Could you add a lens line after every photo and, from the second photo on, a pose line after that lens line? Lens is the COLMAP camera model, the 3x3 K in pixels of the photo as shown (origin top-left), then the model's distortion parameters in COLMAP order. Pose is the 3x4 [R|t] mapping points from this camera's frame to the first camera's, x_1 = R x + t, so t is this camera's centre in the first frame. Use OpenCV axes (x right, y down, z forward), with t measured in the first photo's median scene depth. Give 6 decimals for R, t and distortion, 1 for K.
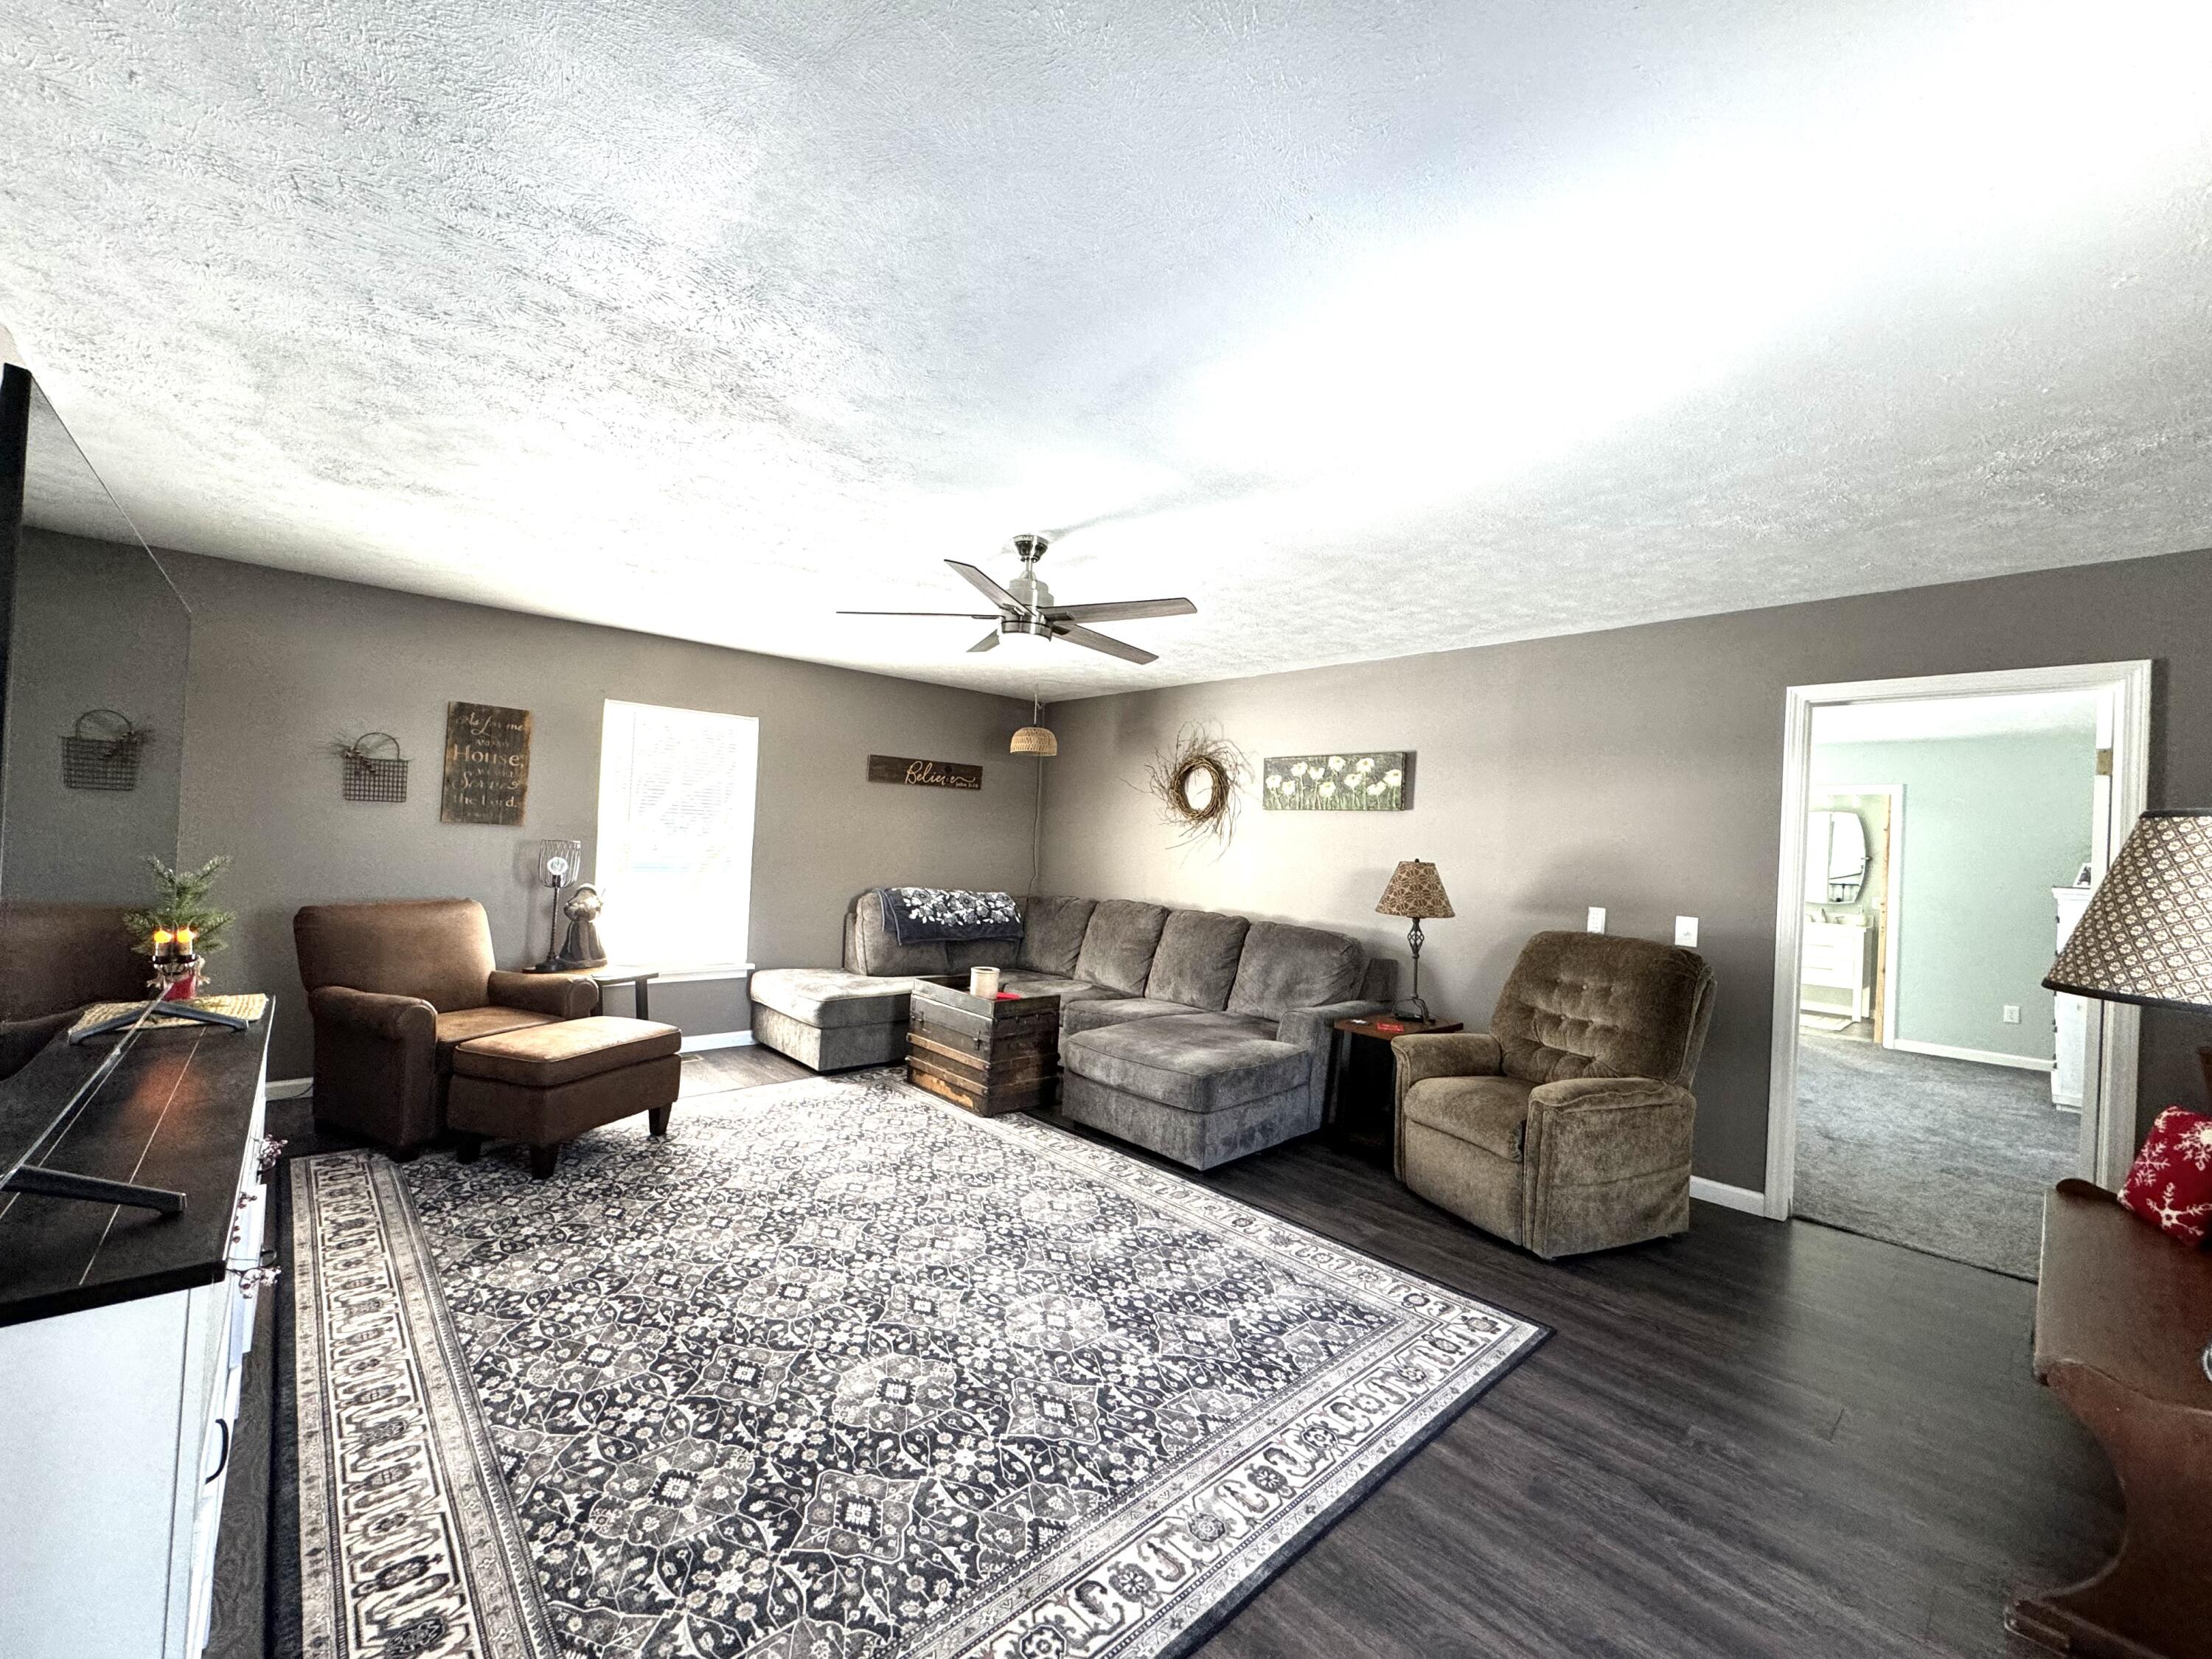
lens RADIAL K [[887.0, 0, 1109.0], [0, 887.0, 825.4], [0, 0, 1]] dist [-0.001769, -0.000102]
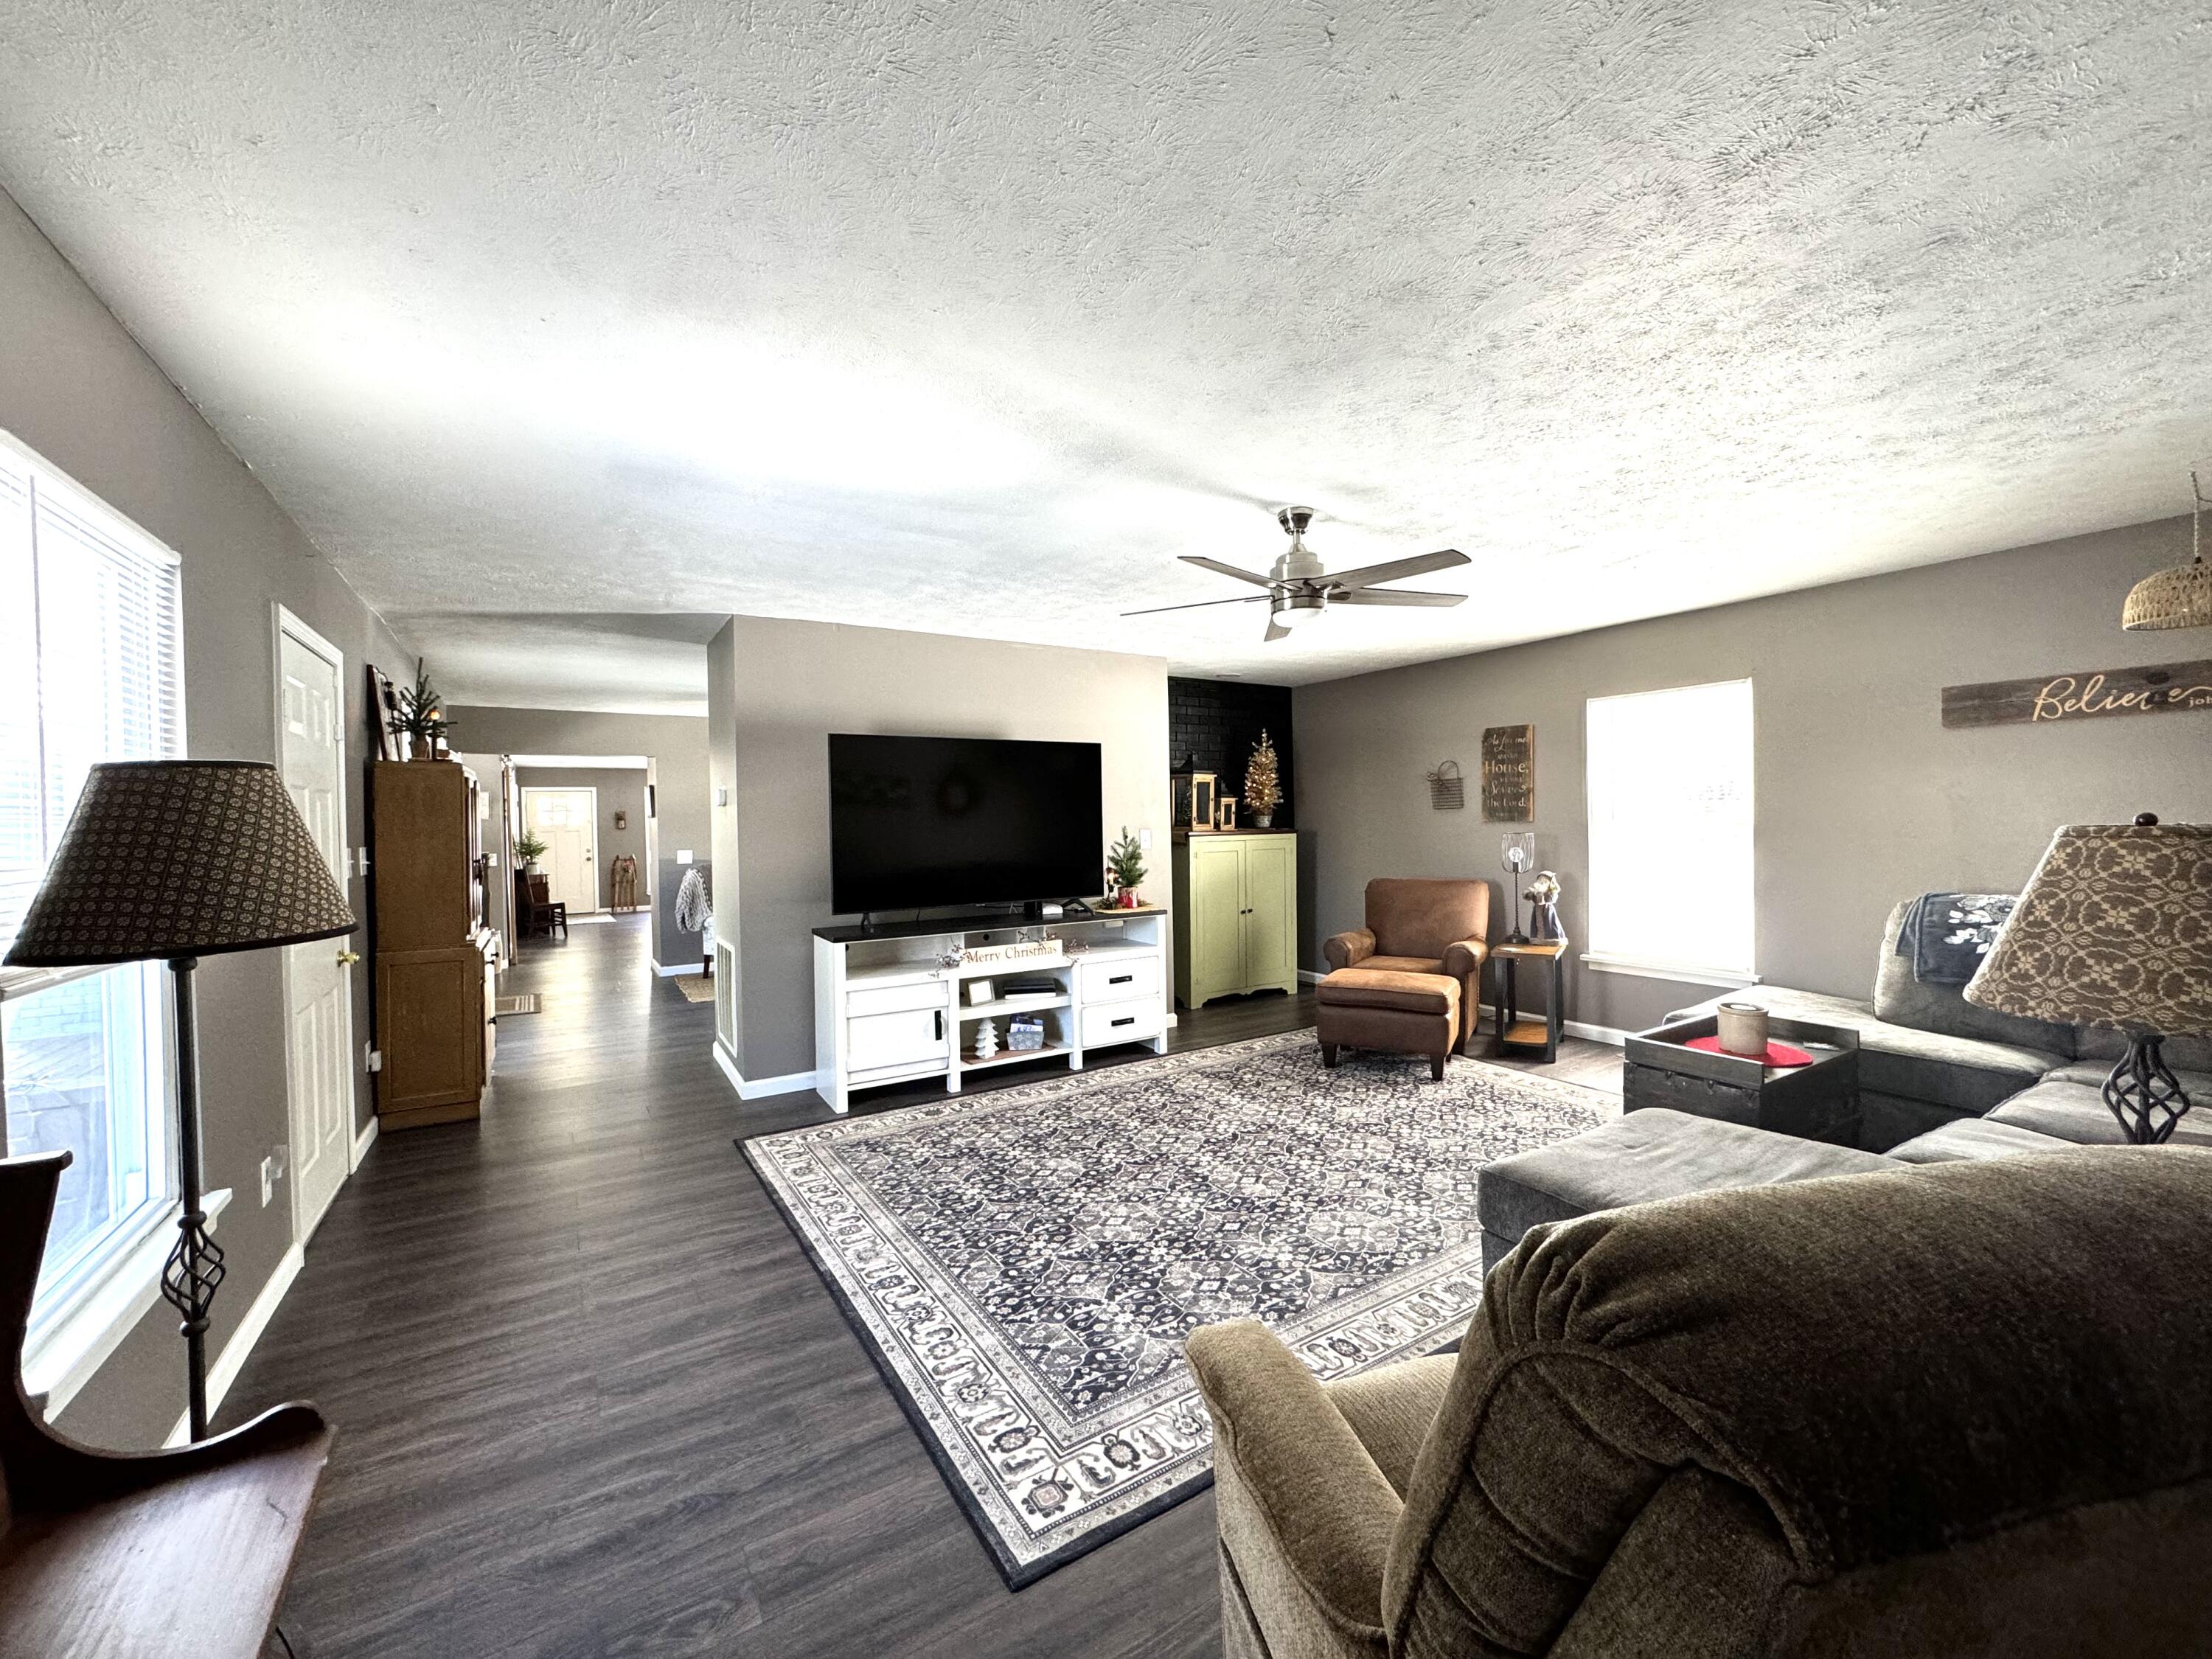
lens RADIAL K [[887.0, 0, 1105.5], [0, 887.0, 827.9], [0, 0, 1]] dist [-0.001769, -0.000102]
pose [[-0.184540, -0.033411, -0.982257, 0.991442], [0.027282, 0.998863, -0.039101, 0.064830], [0.982446, -0.034013, -0.183419, 1.065857]]
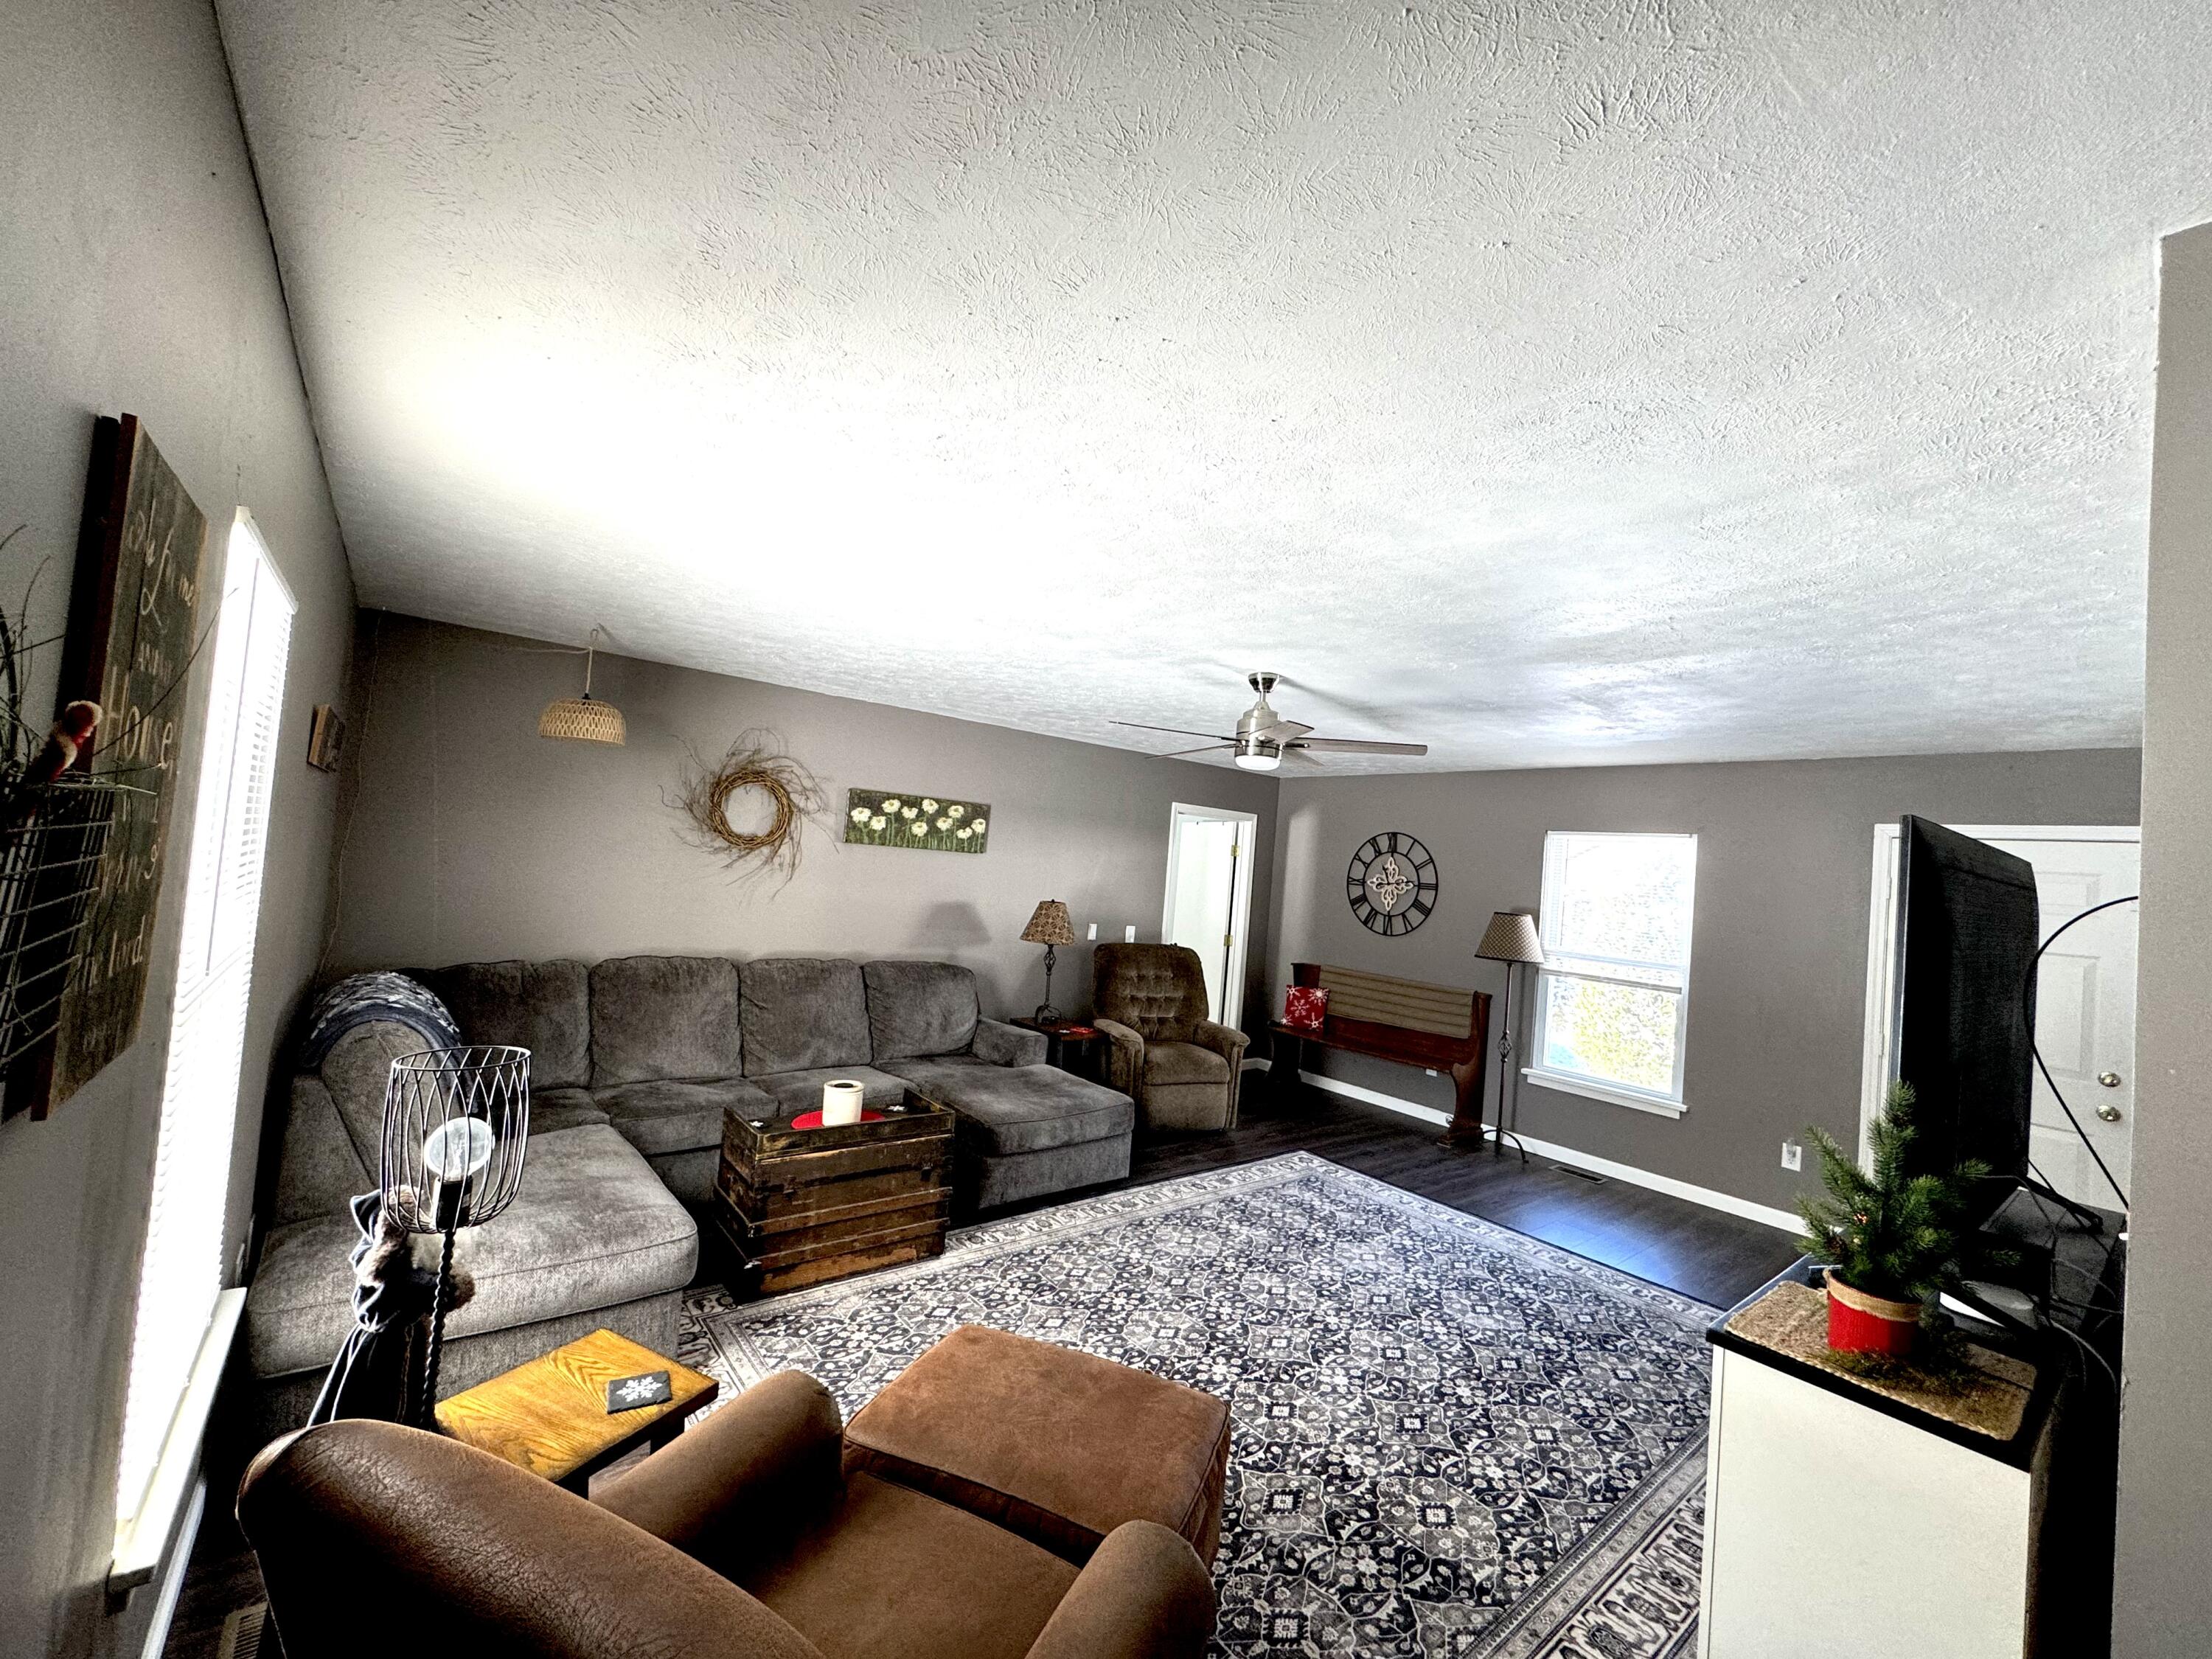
lens RADIAL K [[887.0, 0, 1108.1], [0, 887.0, 831.7], [0, 0, 1]] dist [-0.001769, -0.000102]
pose [[0.069854, -0.004056, 0.997549, -1.391601], [-0.092661, 0.995642, 0.010537, -0.121279], [-0.993244, -0.093170, 0.069174, 1.223153]]
